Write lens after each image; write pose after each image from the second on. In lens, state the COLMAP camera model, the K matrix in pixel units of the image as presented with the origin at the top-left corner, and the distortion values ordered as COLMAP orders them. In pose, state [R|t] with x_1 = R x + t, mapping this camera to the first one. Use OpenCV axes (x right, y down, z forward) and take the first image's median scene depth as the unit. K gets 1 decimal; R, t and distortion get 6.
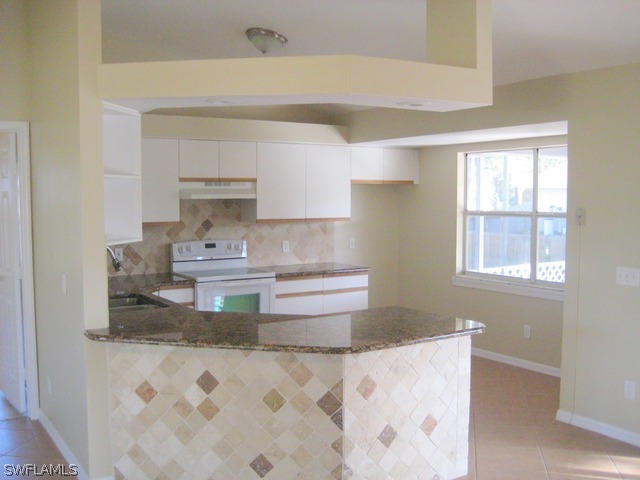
lens RADIAL K [[669.6, 0, 320.1], [0, 669.6, 243.4], [0, 0, 1]] dist [-0.105905, 0.000000]
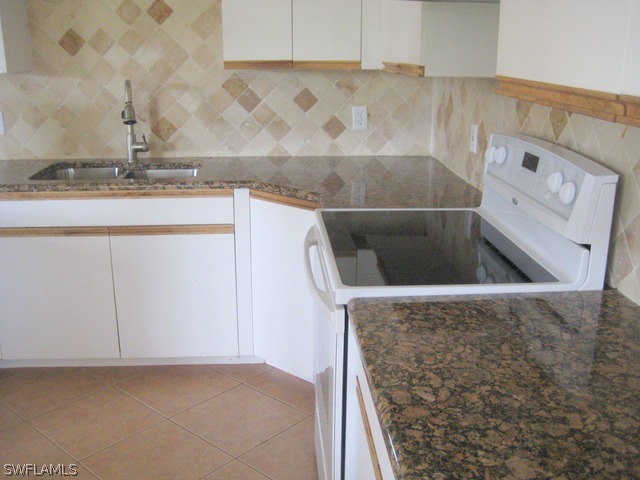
lens RADIAL K [[669.6, 0, 317.8], [0, 669.6, 240.7], [0, 0, 1]] dist [-0.105905, 0.000000]
pose [[-0.495970, 0.244630, -0.833168, 0.136973], [-0.062014, 0.947067, 0.314988, -0.051225], [0.866122, 0.207893, -0.454547, 1.100346]]
